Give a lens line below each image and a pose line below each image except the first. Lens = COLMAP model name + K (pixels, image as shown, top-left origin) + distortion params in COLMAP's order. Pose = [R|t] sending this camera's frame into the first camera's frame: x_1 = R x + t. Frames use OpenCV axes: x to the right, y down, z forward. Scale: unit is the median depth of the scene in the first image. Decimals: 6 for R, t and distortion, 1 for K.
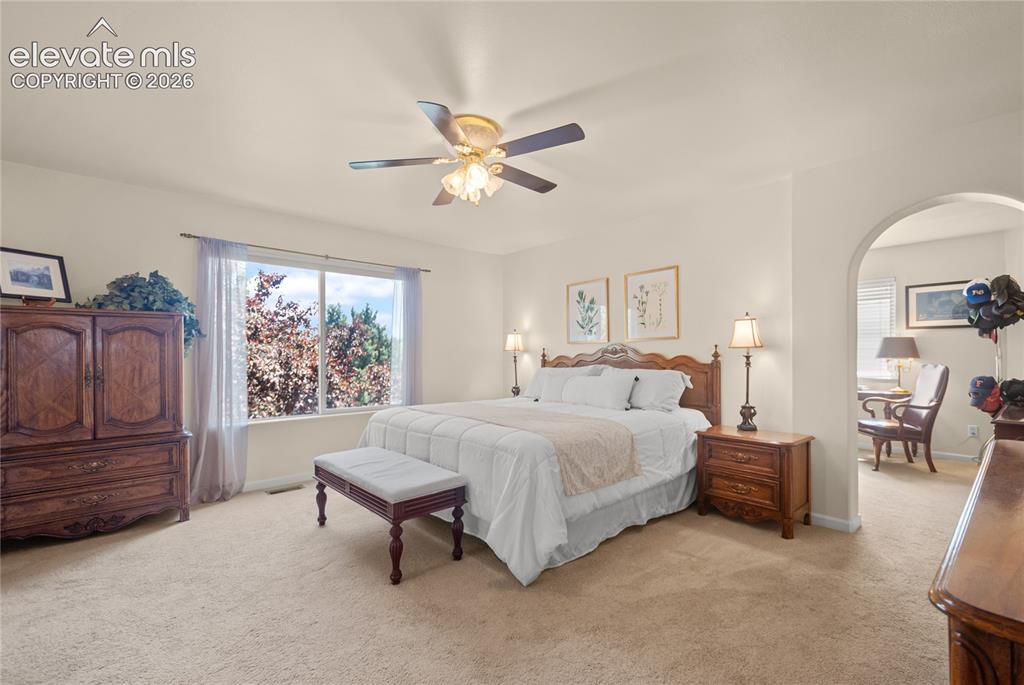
lens RADIAL K [[456.6, 0, 509.4], [0, 456.6, 351.3], [0, 0, 1]] dist [0.012919, -0.002281]
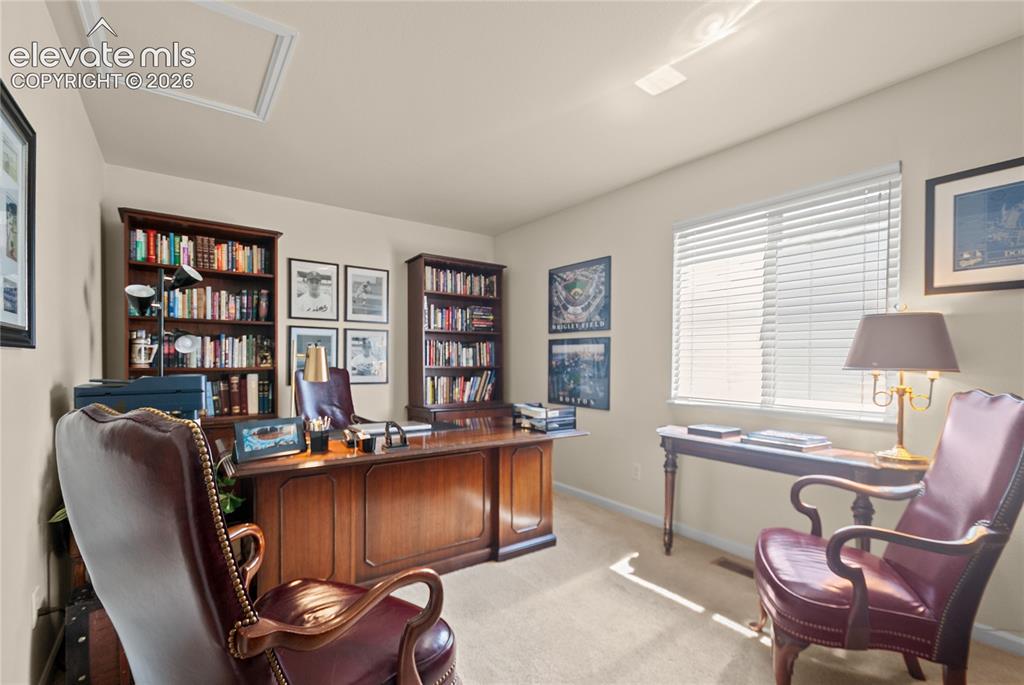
lens RADIAL K [[456.6, 0, 510.4], [0, 456.6, 362.2], [0, 0, 1]] dist [0.012919, -0.002281]
pose [[0.994061, 0.005721, -0.108676, 1.357832], [-0.004270, 0.999899, 0.013582, 0.011362], [0.108743, -0.013038, 0.993984, 1.407347]]
